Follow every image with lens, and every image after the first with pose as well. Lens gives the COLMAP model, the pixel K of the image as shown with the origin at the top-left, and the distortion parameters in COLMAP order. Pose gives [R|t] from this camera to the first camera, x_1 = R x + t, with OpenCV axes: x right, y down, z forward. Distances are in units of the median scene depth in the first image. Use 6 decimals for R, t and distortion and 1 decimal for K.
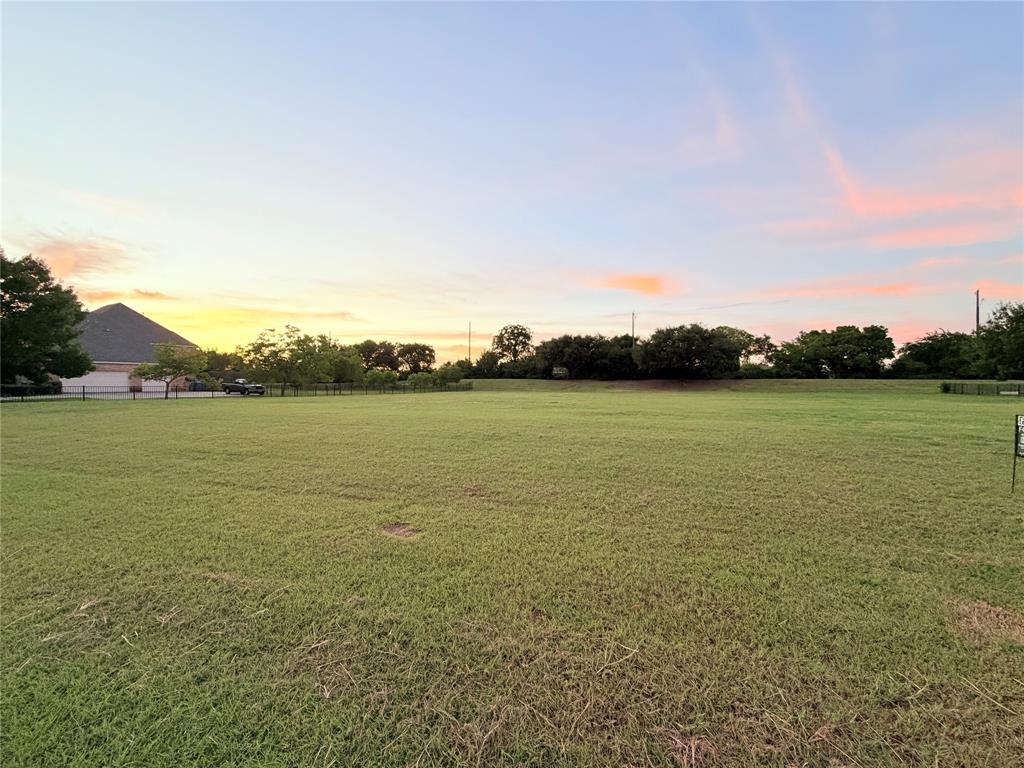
lens RADIAL K [[409.2, 0, 511.0], [0, 409.2, 387.6], [0, 0, 1]] dist [0.001073, 0.000000]
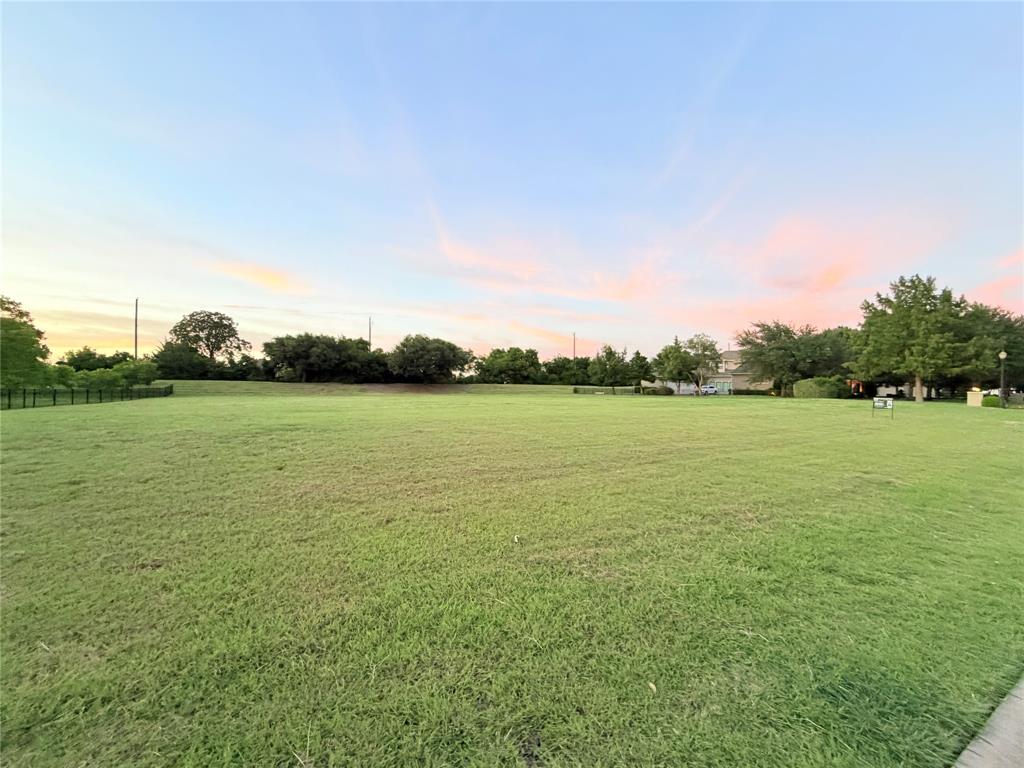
lens RADIAL K [[408.9, 0, 510.9], [0, 408.9, 386.0], [0, 0, 1]] dist [0.000350, 0.000125]
pose [[0.662406, 0.006007, 0.749121, -0.253793], [0.002733, 0.999942, -0.010435, -0.000749], [-0.749140, 0.008959, 0.662351, 0.064931]]
